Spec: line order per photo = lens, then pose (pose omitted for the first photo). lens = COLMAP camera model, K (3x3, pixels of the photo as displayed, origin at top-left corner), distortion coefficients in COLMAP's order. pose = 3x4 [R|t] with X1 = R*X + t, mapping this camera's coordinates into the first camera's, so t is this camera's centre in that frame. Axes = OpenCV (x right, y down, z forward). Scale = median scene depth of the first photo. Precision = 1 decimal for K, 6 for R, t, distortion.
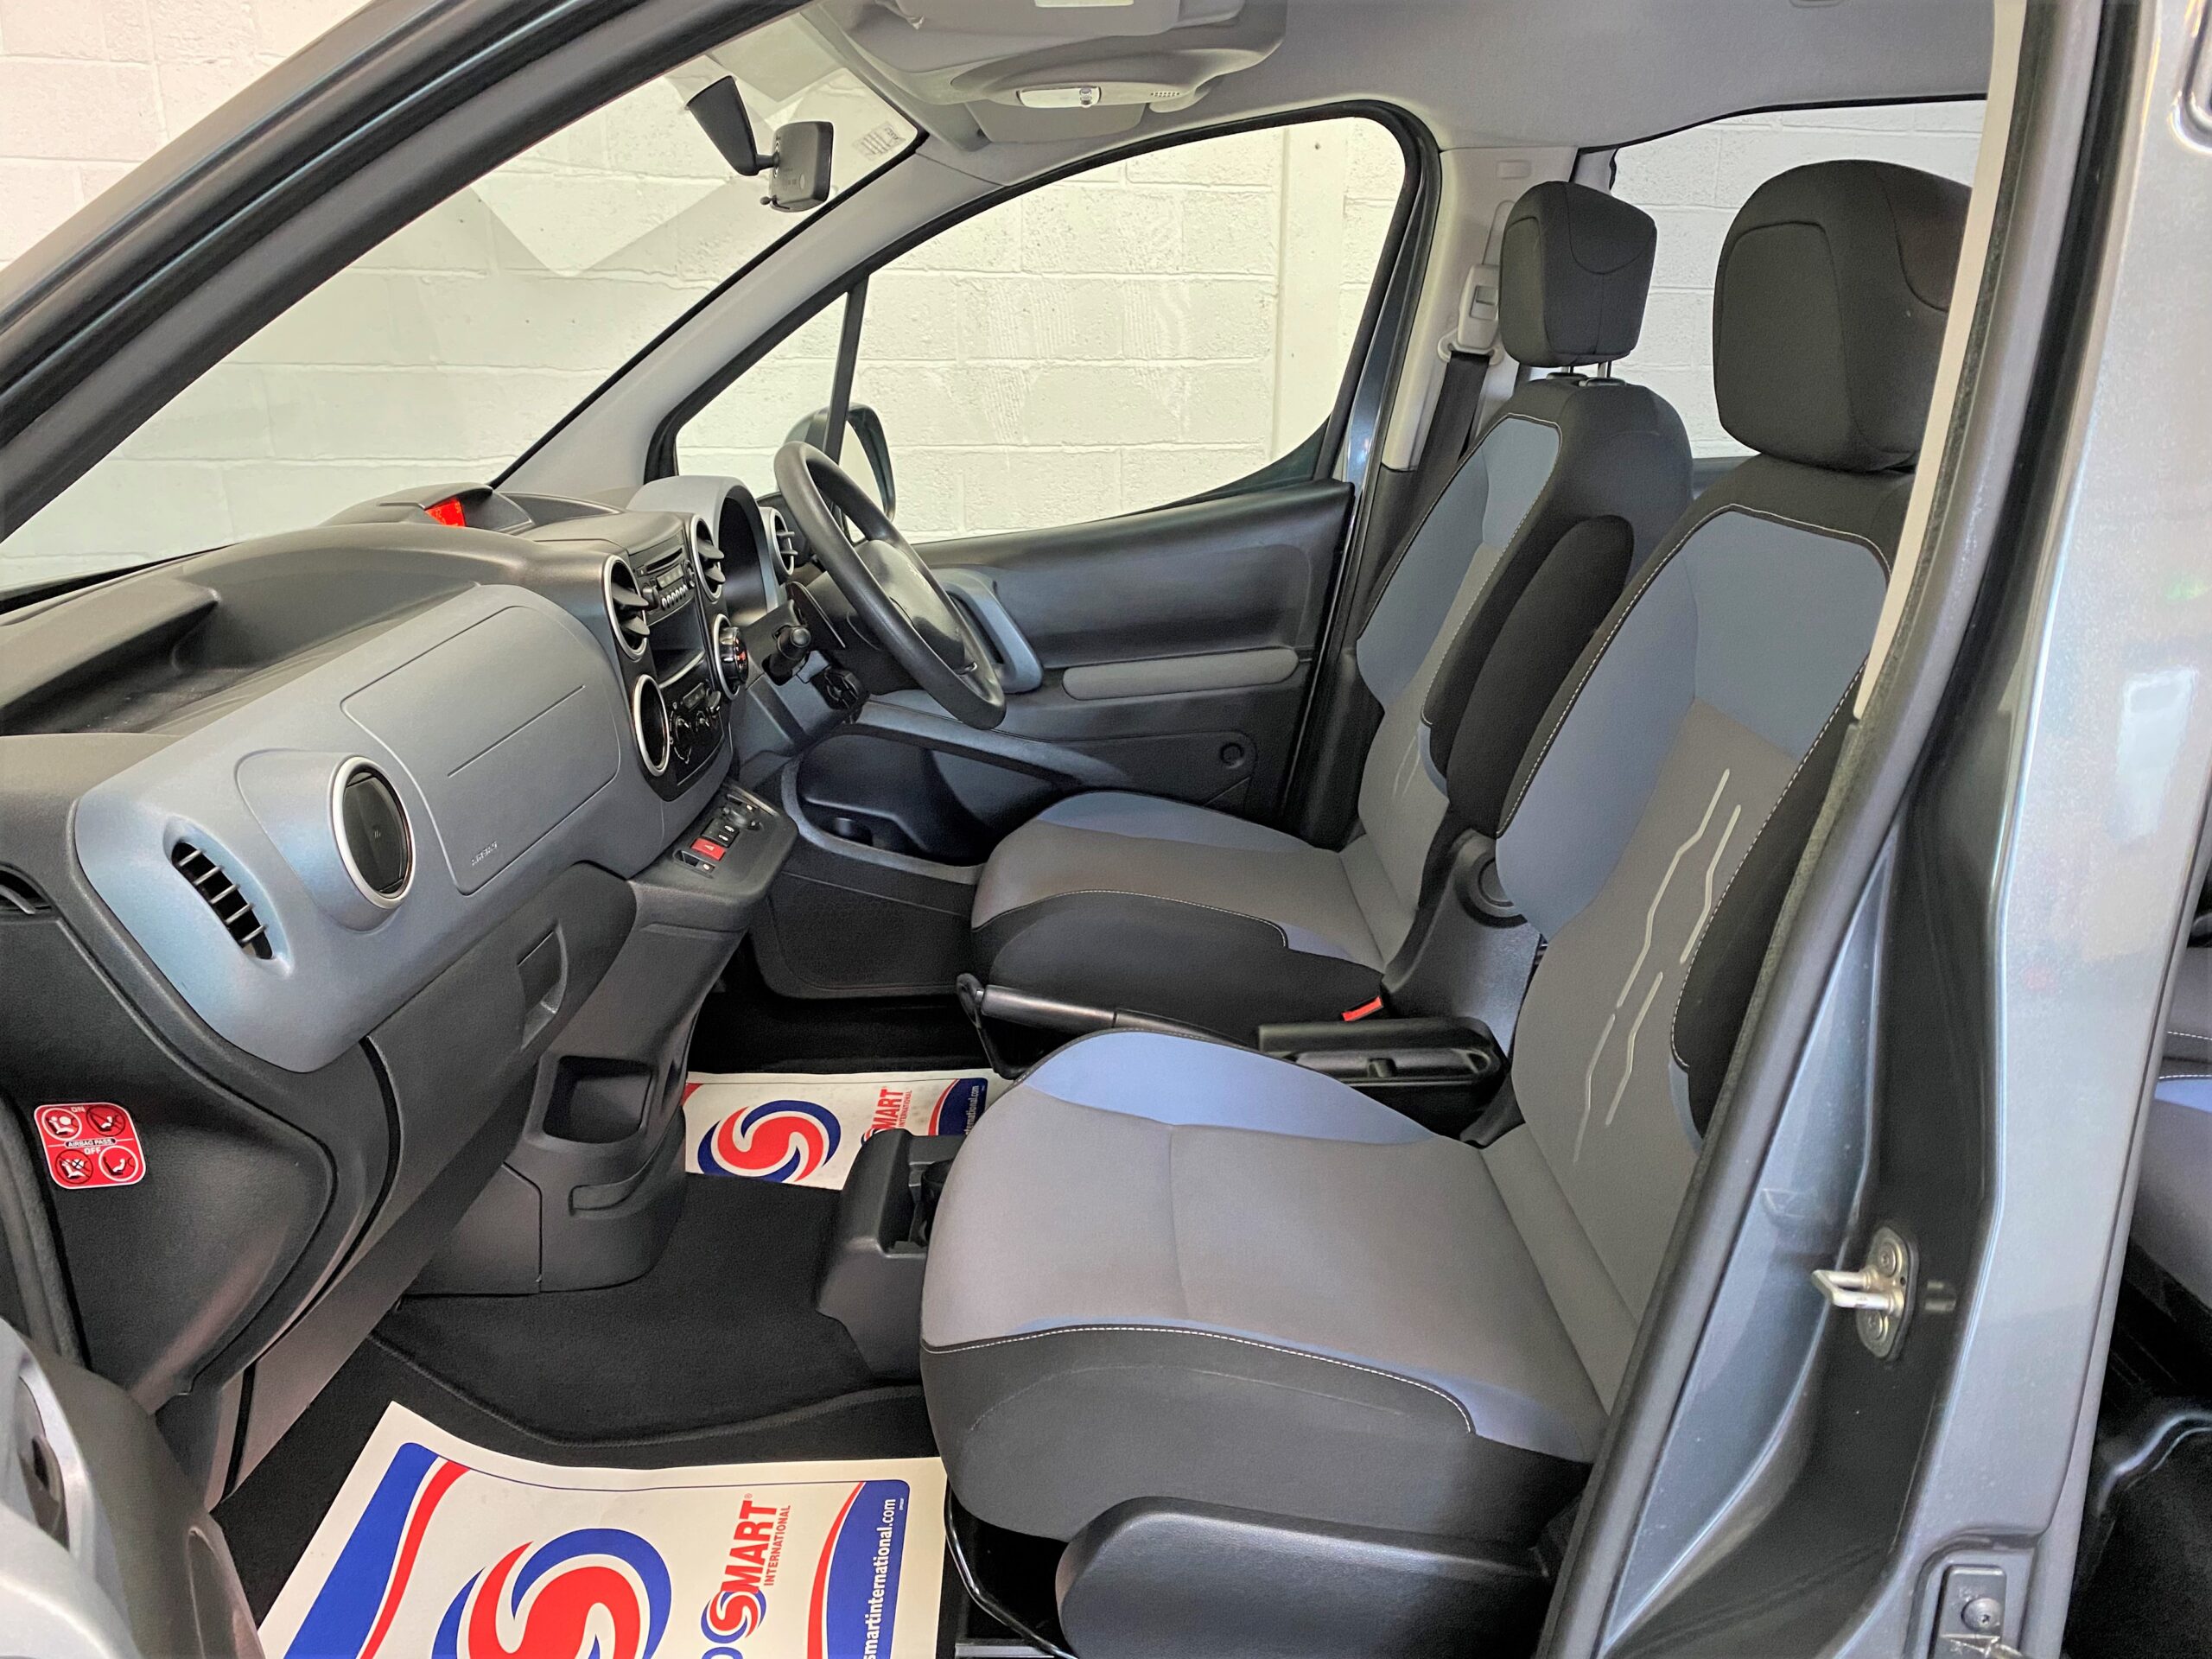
lens RADIAL K [[1670.0, 0, 1085.4], [0, 1670.0, 835.2], [0, 0, 1]] dist [0.078238, -0.106883]
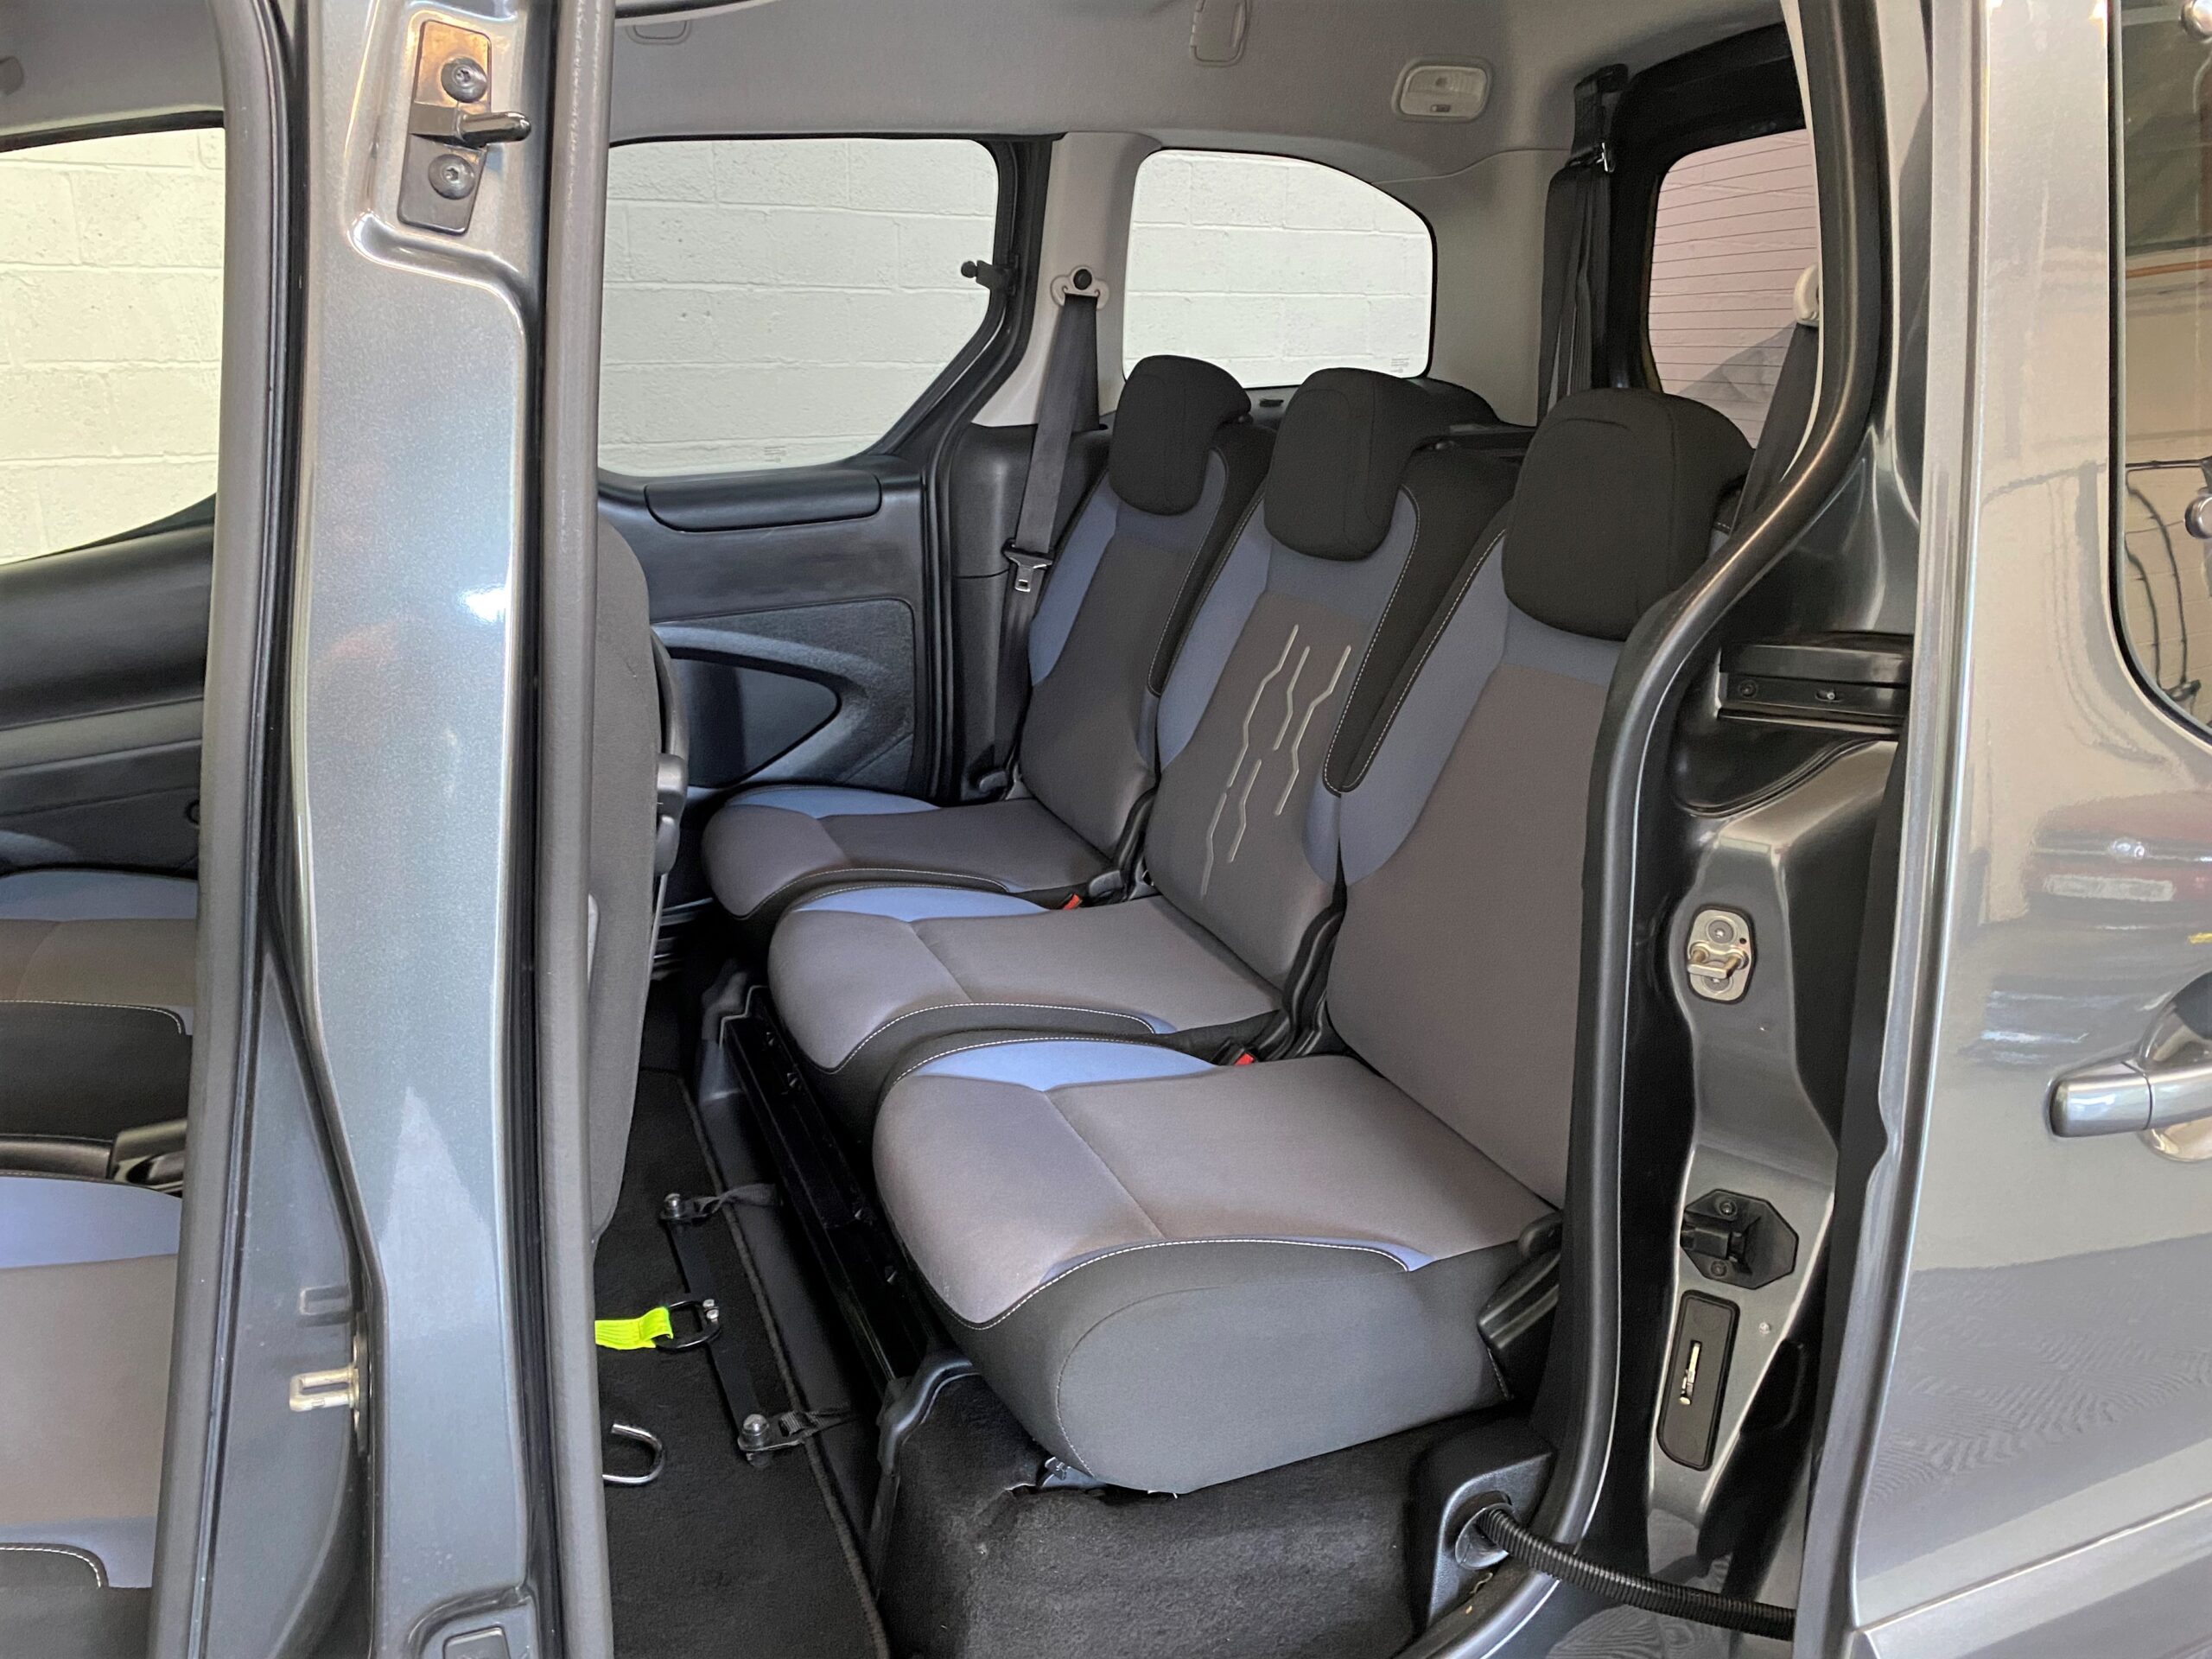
lens RADIAL K [[1684.0, 0, 1087.4], [0, 1684.0, 818.5], [0, 0, 1]] dist [0.005291, -0.000993]
pose [[0.928020, -0.107999, 0.356532, 0.260999], [0.107160, 0.993995, 0.022169, -0.017581], [-0.356785, 0.017632, 0.934020, -0.041646]]
